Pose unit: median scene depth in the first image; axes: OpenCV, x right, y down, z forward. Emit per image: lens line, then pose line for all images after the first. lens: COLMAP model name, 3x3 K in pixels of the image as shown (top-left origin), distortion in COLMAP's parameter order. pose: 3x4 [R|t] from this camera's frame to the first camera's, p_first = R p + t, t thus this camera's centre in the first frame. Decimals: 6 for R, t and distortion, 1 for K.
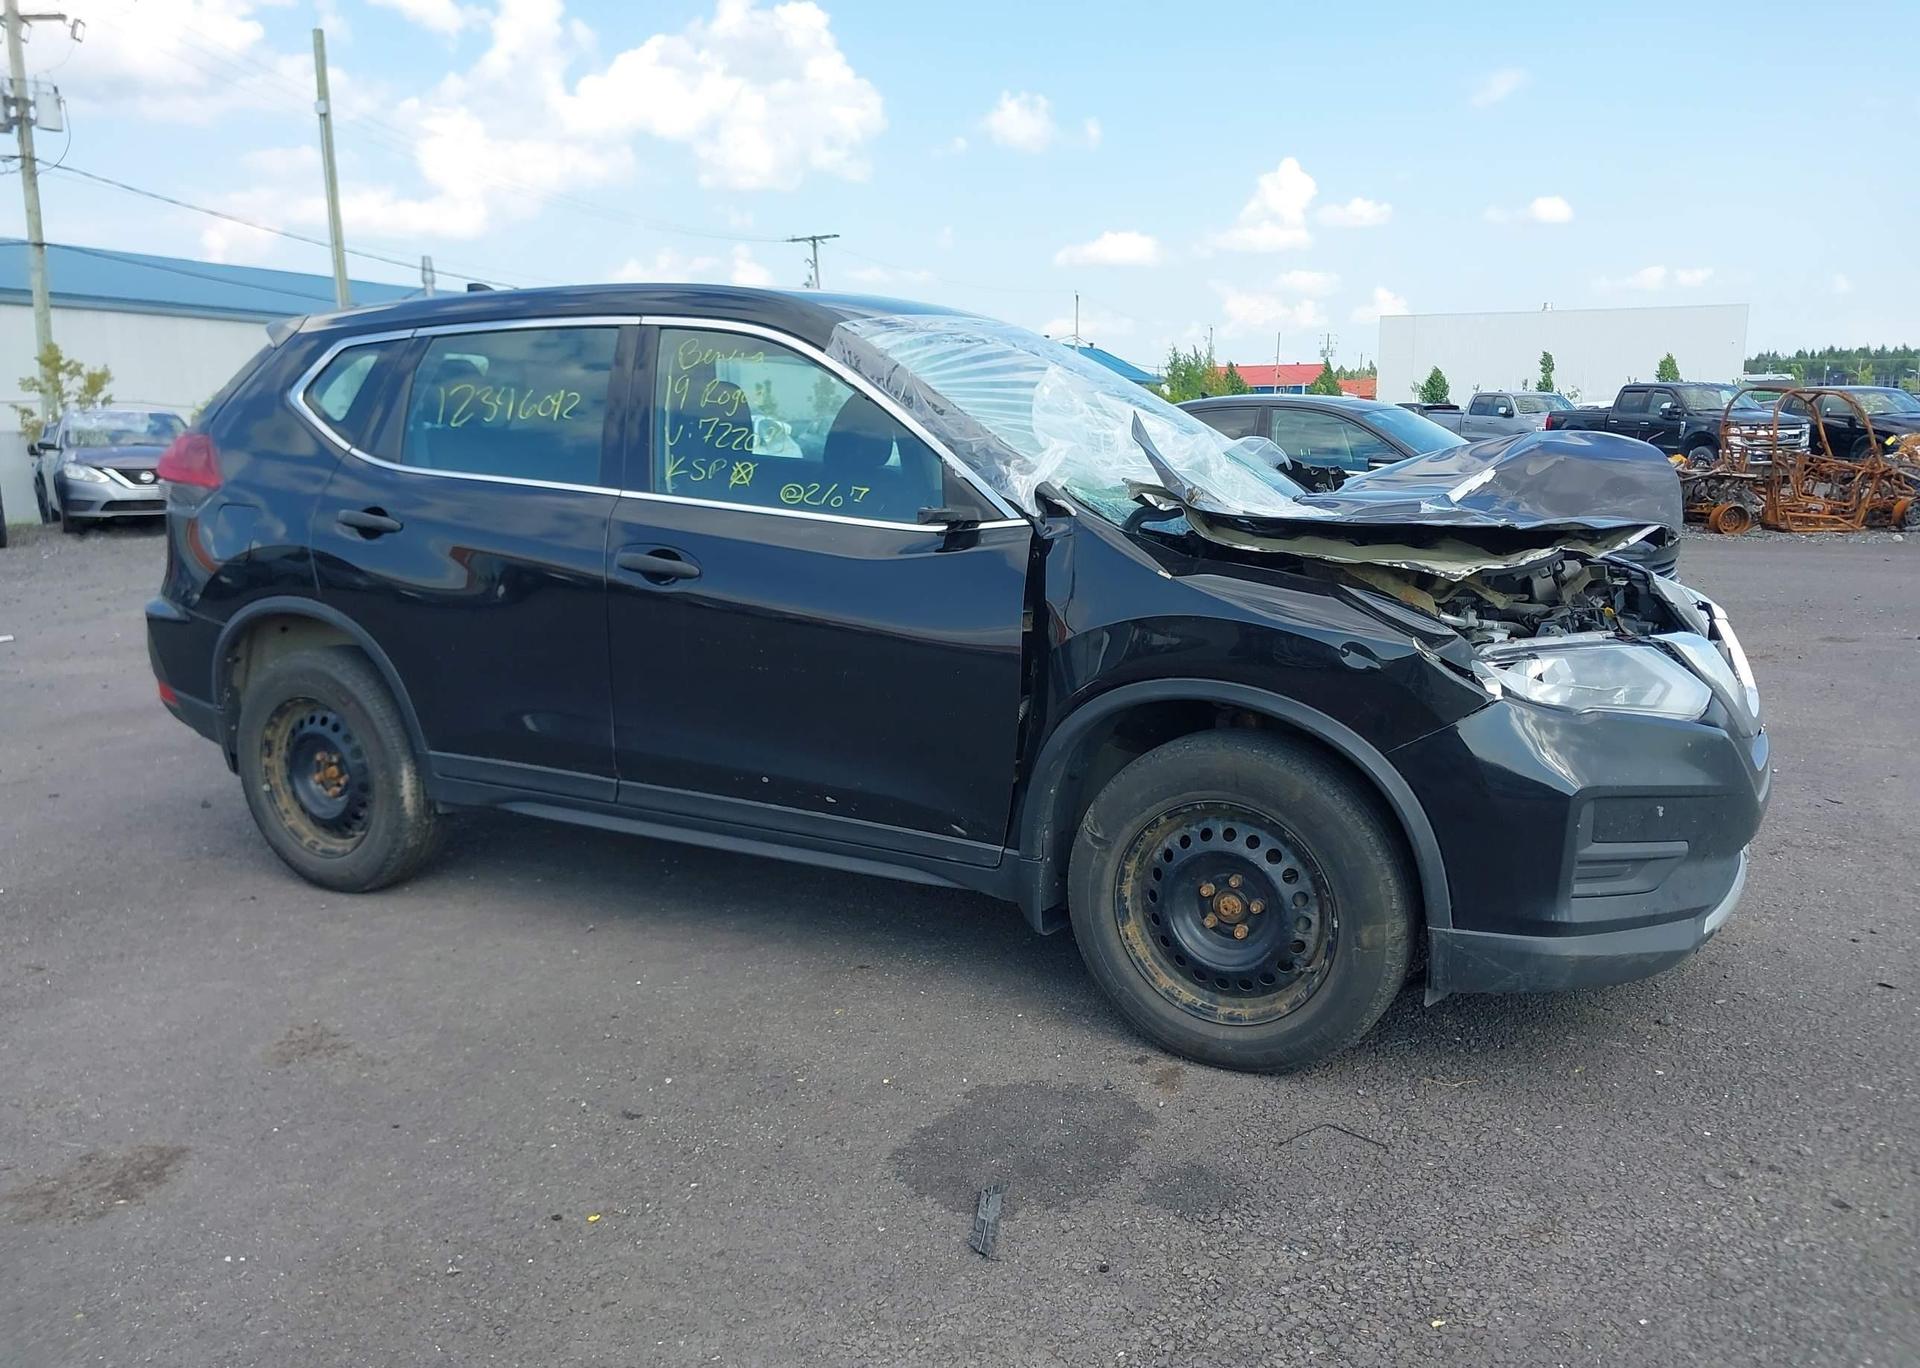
lens RADIAL K [[1527.4, 0, 966.7], [0, 1527.4, 711.1], [0, 0, 1]] dist [0.036097, -0.028815]
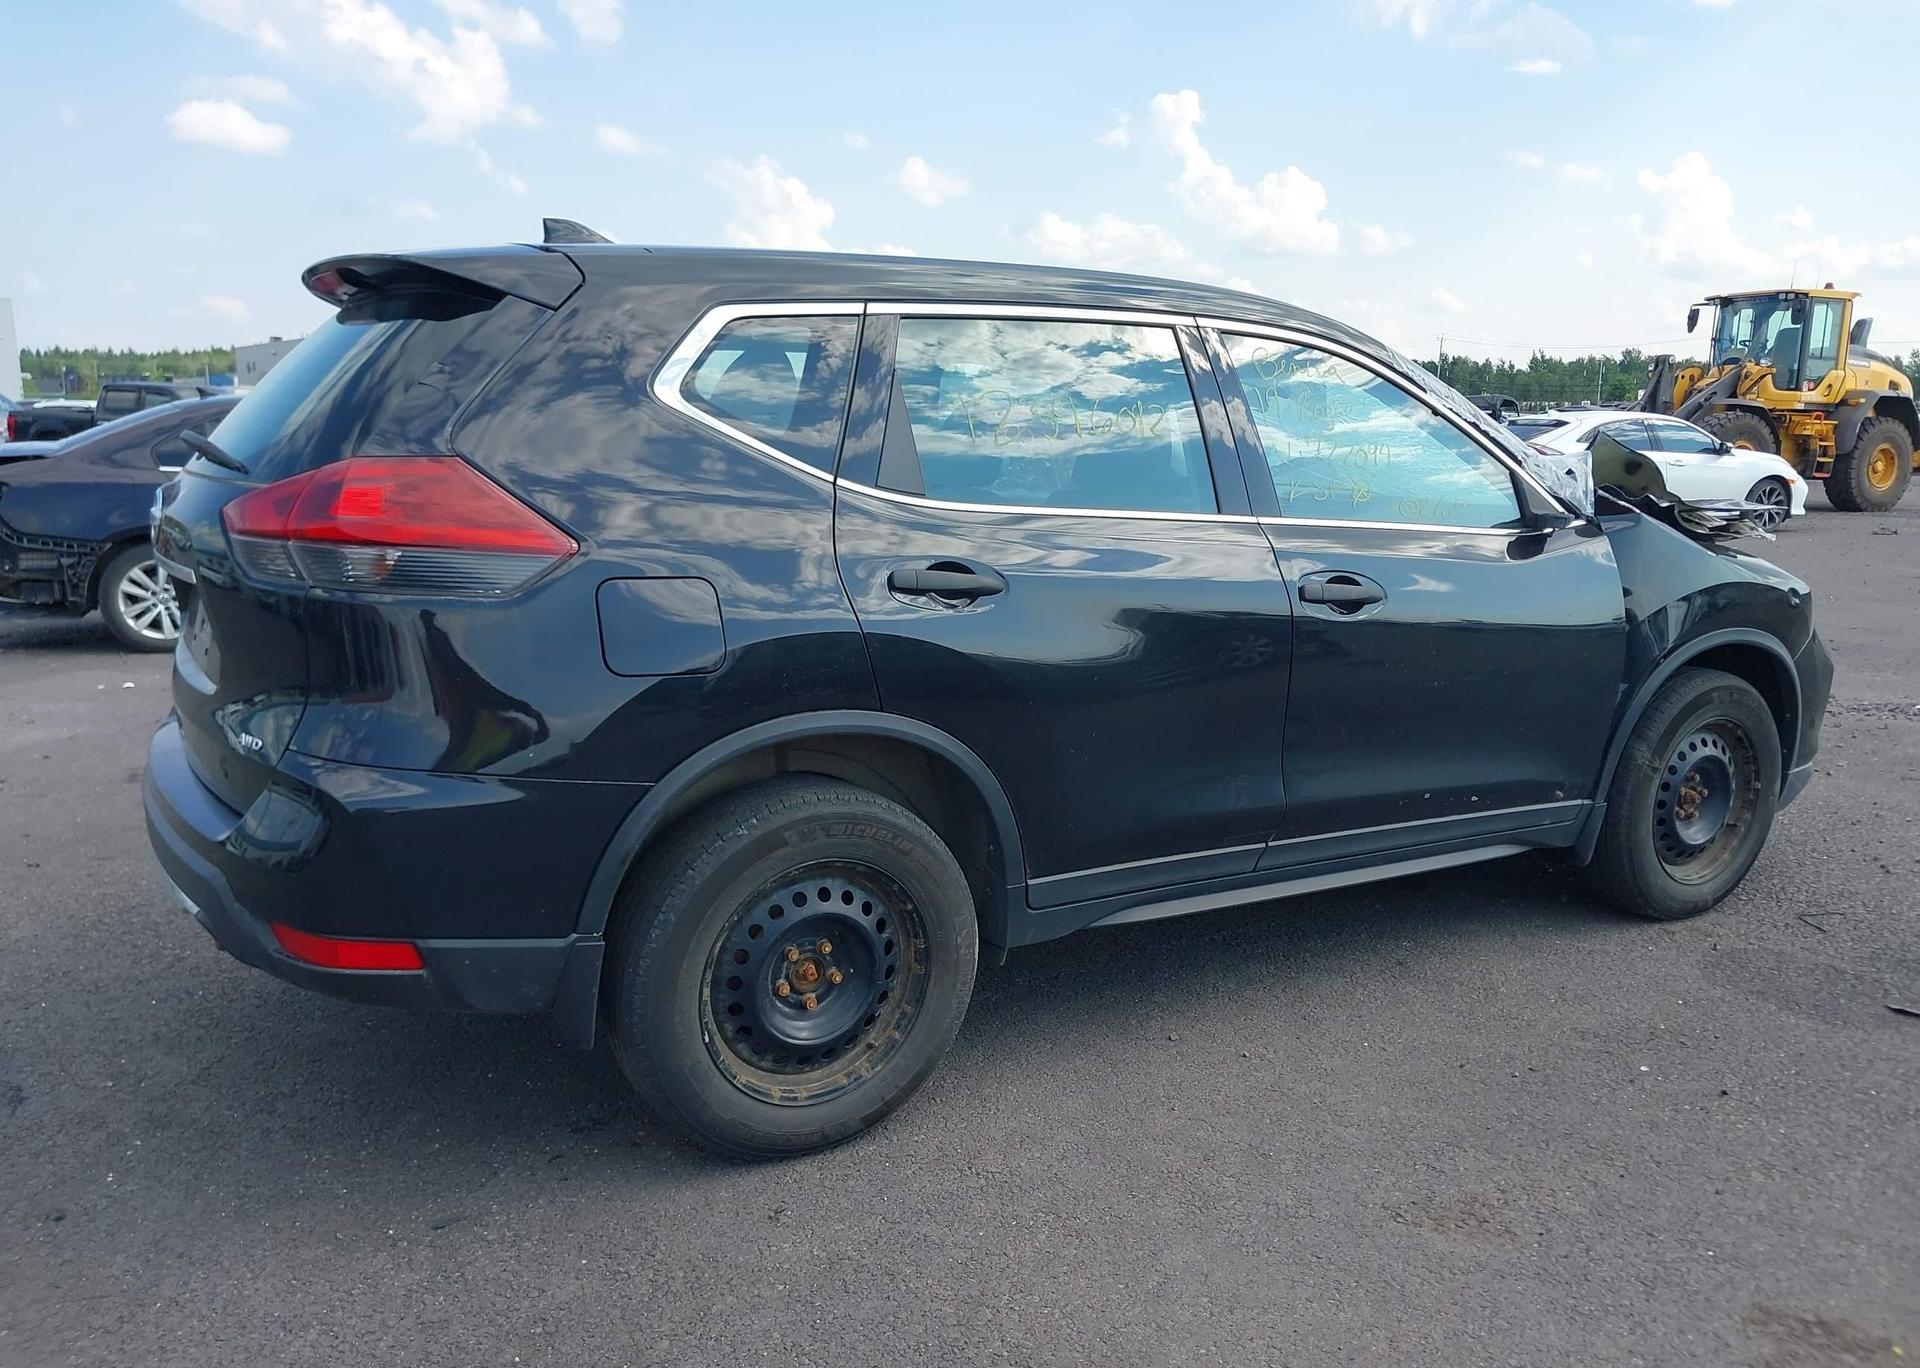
lens RADIAL K [[1527.4, 0, 970.0], [0, 1527.4, 702.4], [0, 0, 1]] dist [0.036097, -0.028815]
pose [[0.503846, -0.150374, 0.850604, -1.116341], [0.155313, 0.984453, 0.082038, -0.141816], [-0.849716, 0.090775, 0.519368, 0.719800]]
